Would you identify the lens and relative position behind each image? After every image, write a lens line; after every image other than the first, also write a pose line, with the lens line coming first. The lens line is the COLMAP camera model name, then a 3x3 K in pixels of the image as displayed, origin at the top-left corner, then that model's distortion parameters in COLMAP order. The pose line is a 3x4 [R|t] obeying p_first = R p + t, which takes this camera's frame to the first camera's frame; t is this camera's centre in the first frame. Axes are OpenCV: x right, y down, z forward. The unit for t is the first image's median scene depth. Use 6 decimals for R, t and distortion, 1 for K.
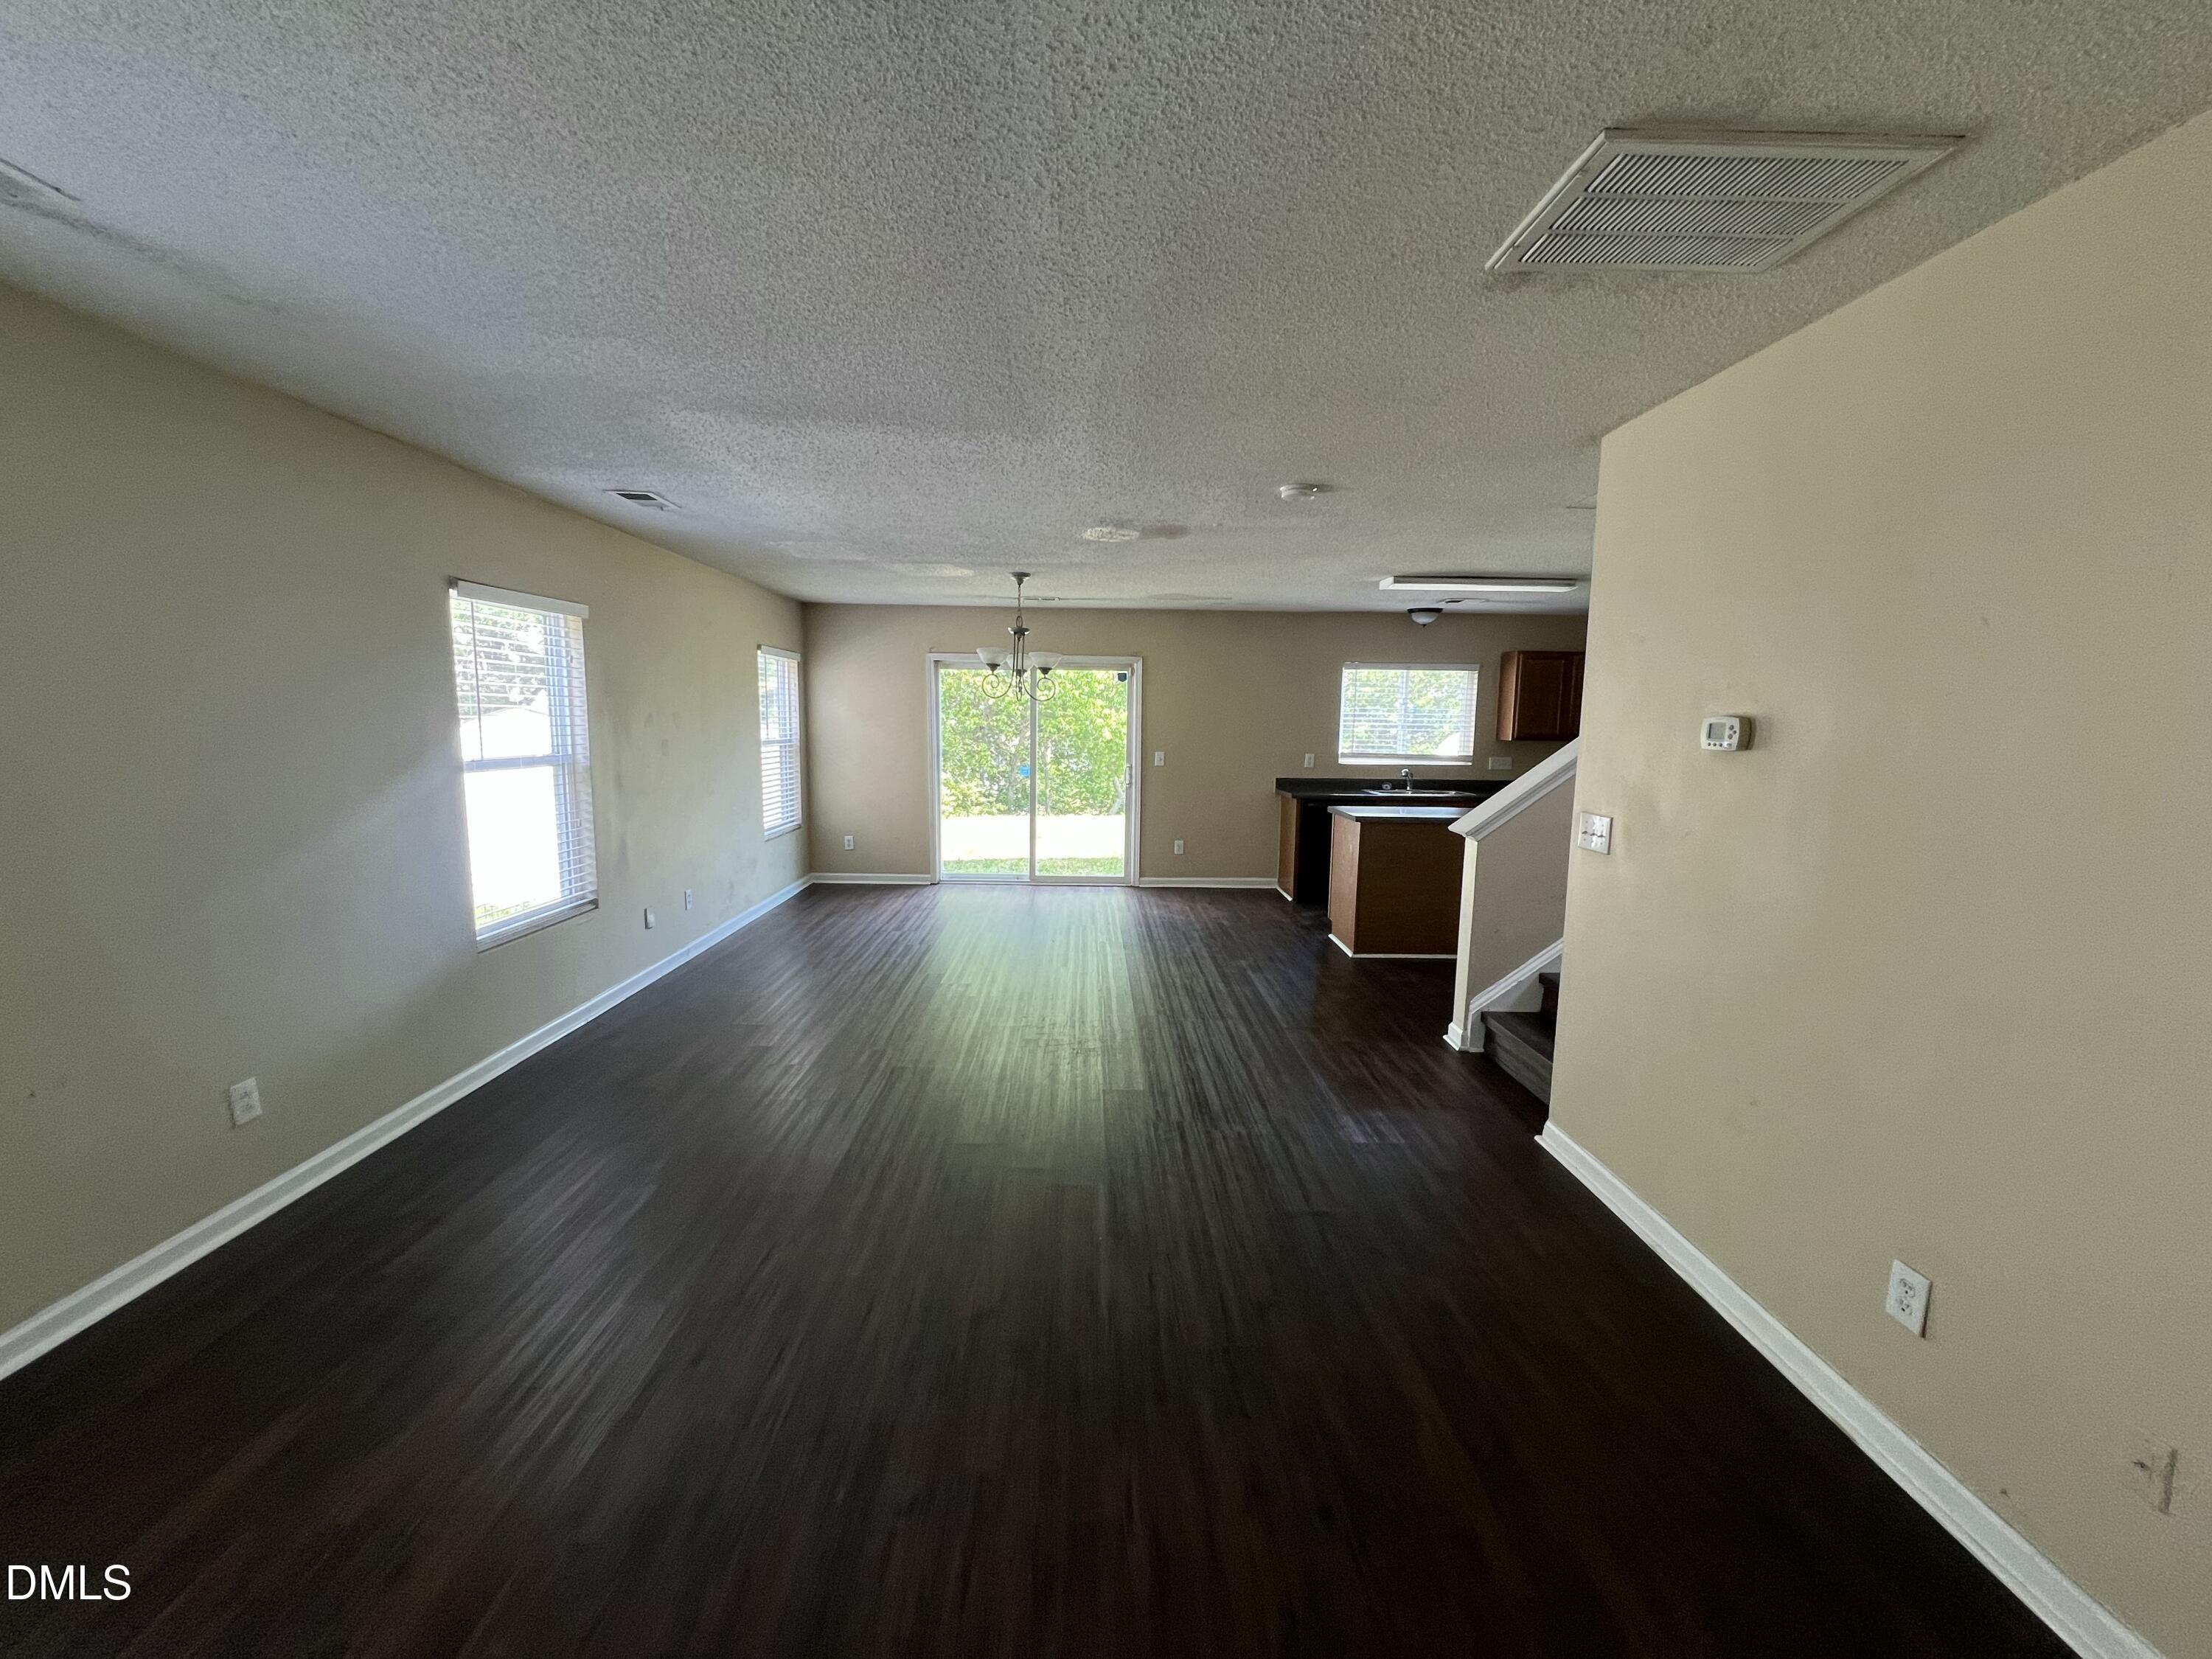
lens RADIAL K [[899.8, 0, 1105.6], [0, 899.8, 828.2], [0, 0, 1]] dist [-0.004928, -0.000995]
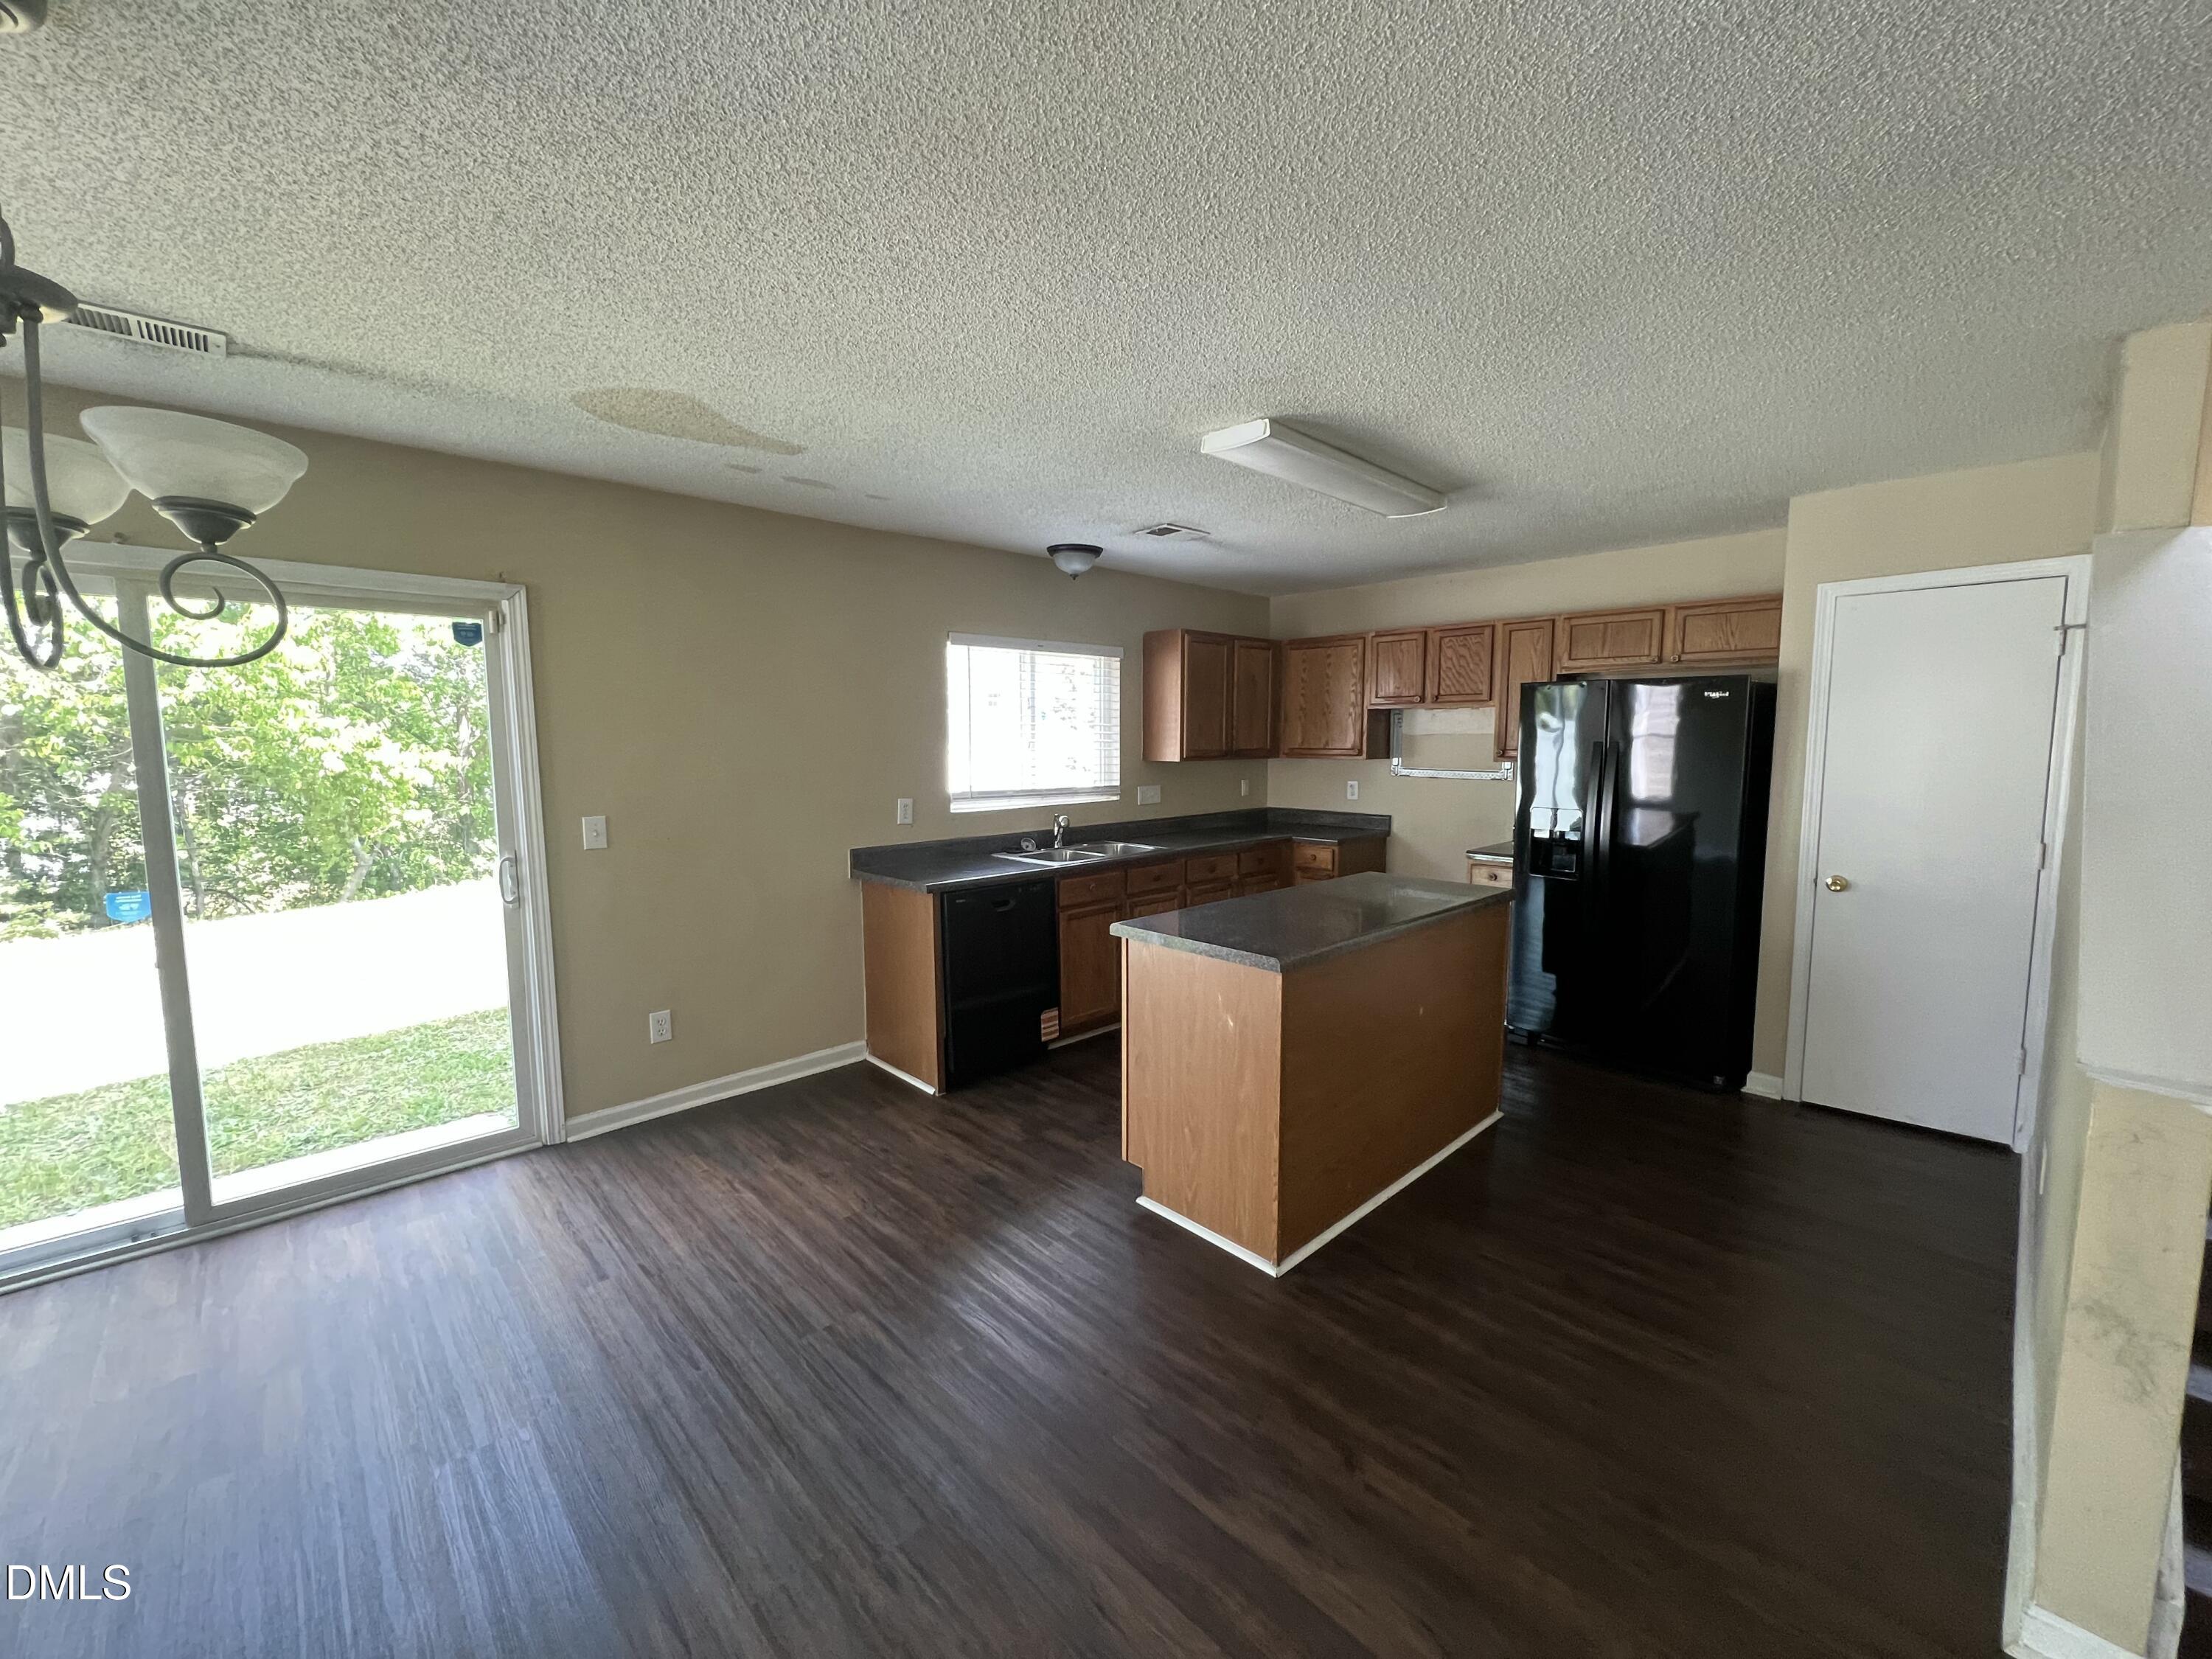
lens RADIAL K [[899.8, 0, 1102.3], [0, 899.8, 828.1], [0, 0, 1]] dist [-0.004928, -0.000995]
pose [[0.738504, -0.083670, 0.669038, -0.045434], [0.092399, 0.995468, 0.022501, -0.065409], [-0.667888, 0.045201, 0.742888, 0.517478]]
